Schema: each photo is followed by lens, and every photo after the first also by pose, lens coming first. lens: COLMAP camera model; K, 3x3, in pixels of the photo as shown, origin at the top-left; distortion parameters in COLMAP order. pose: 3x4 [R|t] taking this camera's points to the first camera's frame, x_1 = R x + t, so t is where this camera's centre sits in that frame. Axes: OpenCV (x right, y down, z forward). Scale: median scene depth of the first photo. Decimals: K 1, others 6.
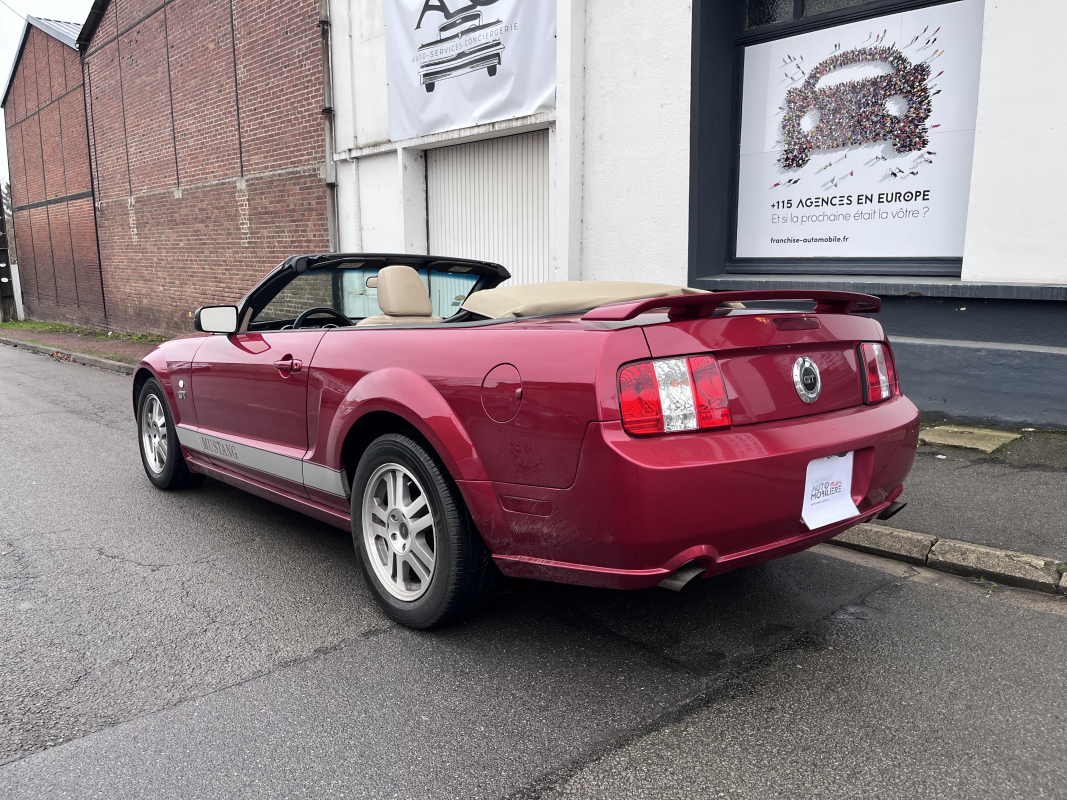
lens RADIAL K [[810.9, 0, 533.4], [0, 810.9, 405.4], [0, 0, 1]] dist [0.064363, -0.088059]
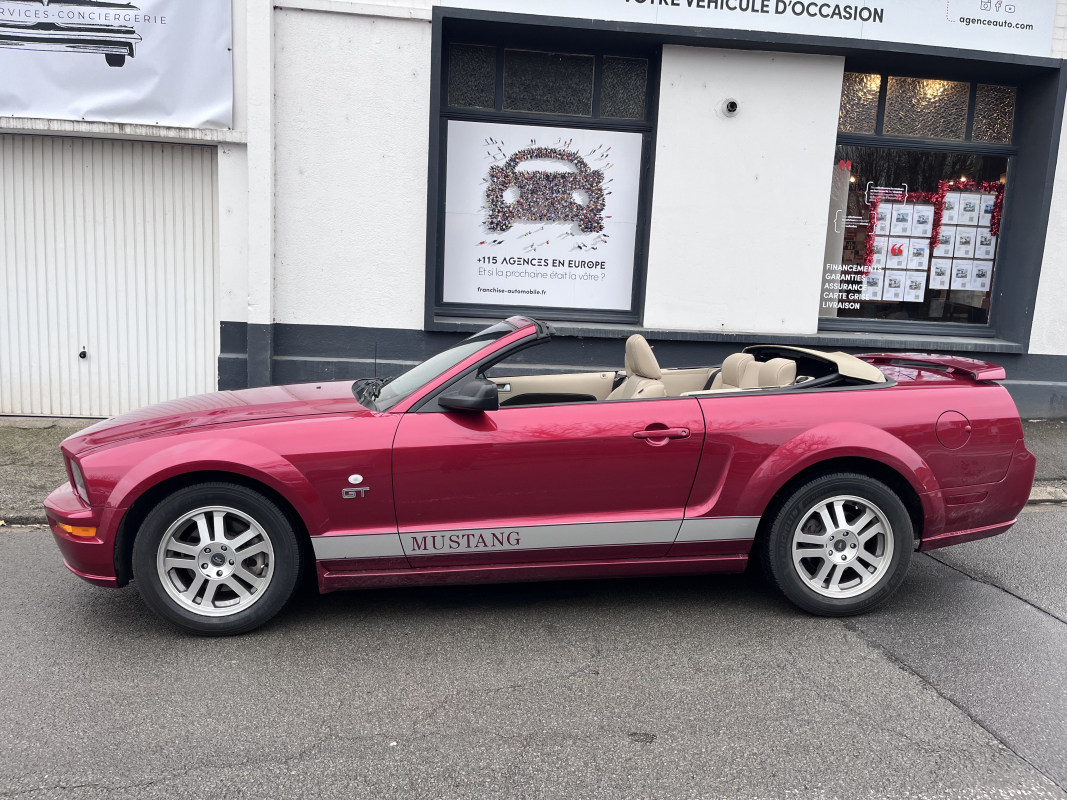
lens RADIAL K [[810.9, 0, 536.9], [0, 810.9, 403.5], [0, 0, 1]] dist [0.064363, -0.088059]
pose [[0.580904, -0.087782, 0.809225, -0.659769], [0.099608, 0.994362, 0.036361, -0.075900], [-0.807854, 0.059483, 0.586373, 0.267425]]
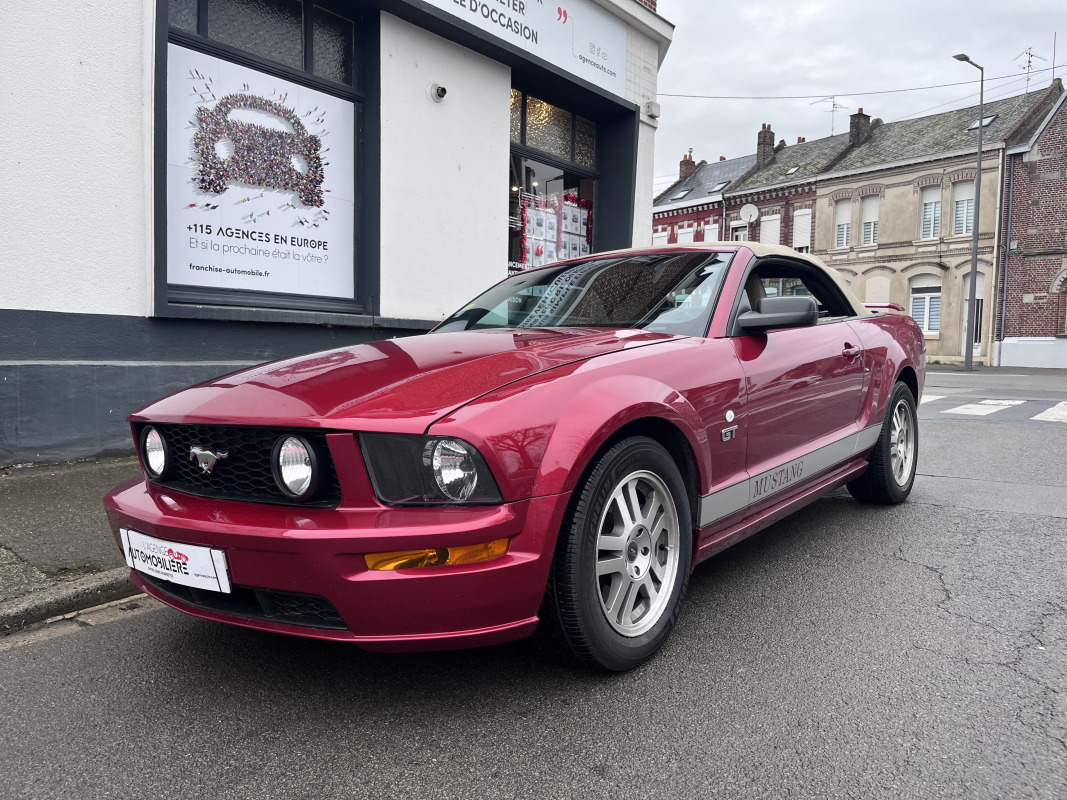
lens RADIAL K [[810.9, 0, 537.0], [0, 810.9, 408.8], [0, 0, 1]] dist [0.064363, -0.088059]
pose [[-0.187463, -0.069653, 0.979799, -0.704573], [0.160637, 0.981880, 0.100535, -0.082705], [-0.969048, 0.176239, -0.172877, 0.861958]]
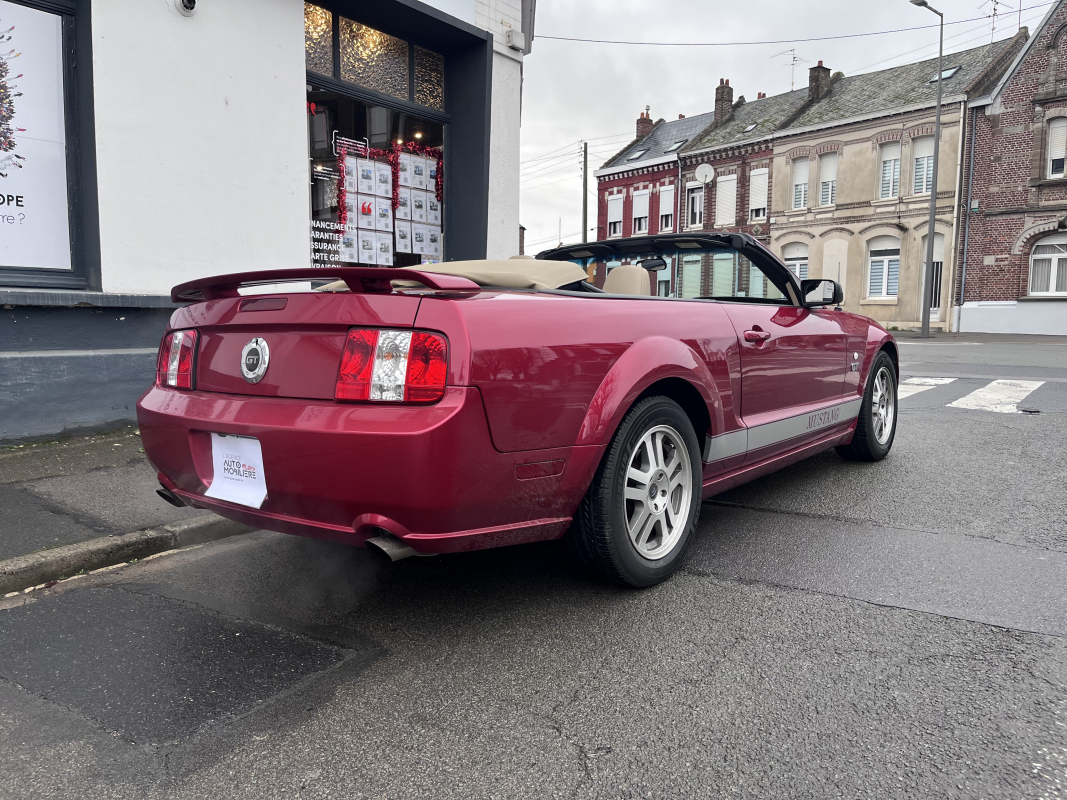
lens RADIAL K [[810.9, 0, 529.3], [0, 810.9, 403.6], [0, 0, 1]] dist [0.064363, -0.088059]
pose [[-0.202591, -0.101541, 0.973985, -0.516052], [0.169330, 0.975995, 0.136971, -0.056093], [-0.964512, 0.192674, -0.180534, 0.595568]]
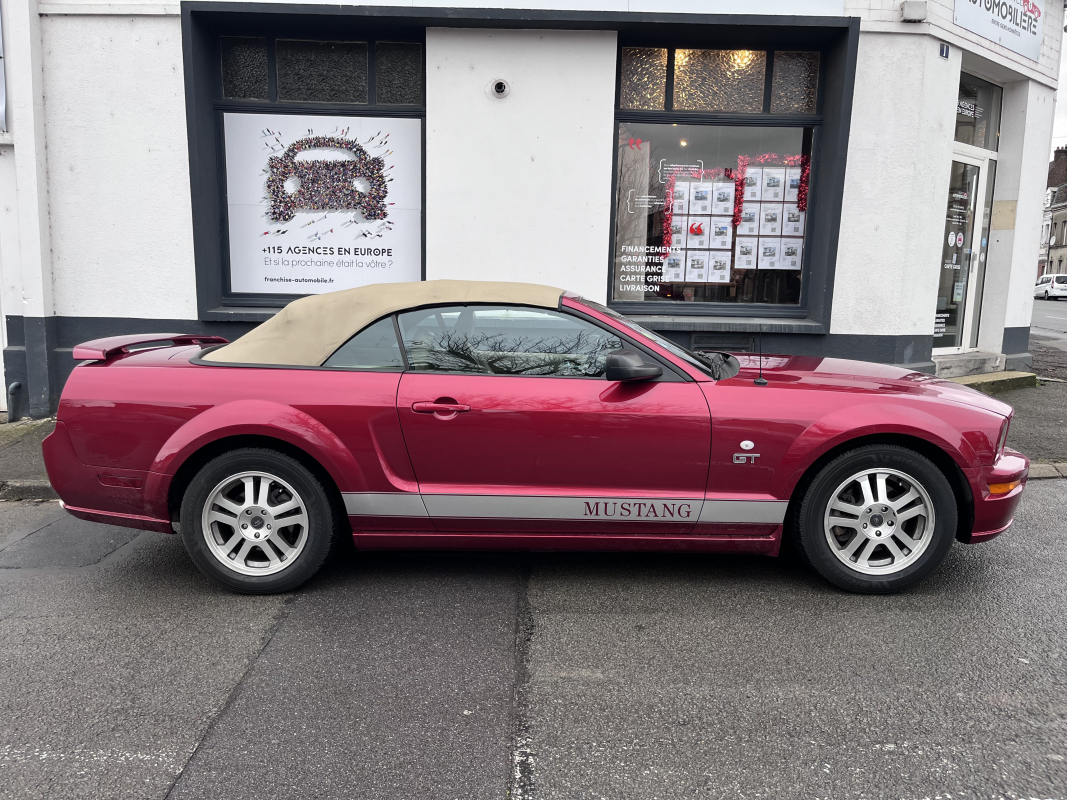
lens RADIAL K [[810.9, 0, 533.5], [0, 810.9, 404.2], [0, 0, 1]] dist [0.064363, -0.088059]
pose [[0.656912, -0.095067, 0.747950, -0.380683], [0.112899, 0.993237, 0.027086, -0.009135], [-0.745466, 0.066649, 0.663203, -0.073879]]
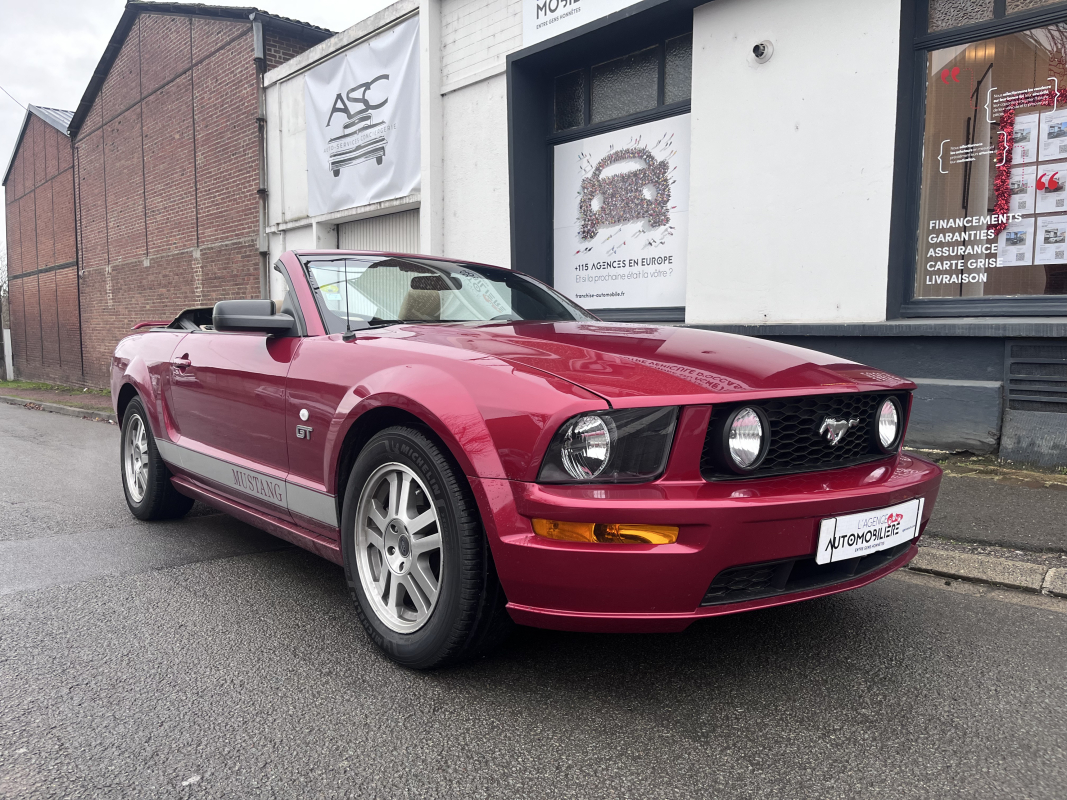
lens RADIAL K [[810.9, 0, 527.6], [0, 810.9, 404.2], [0, 0, 1]] dist [0.064363, -0.088059]
pose [[0.999956, 0.006397, -0.006810, 0.239703], [-0.006988, 0.995866, -0.090570, 0.081124], [0.006203, 0.090614, 0.995867, -0.236925]]
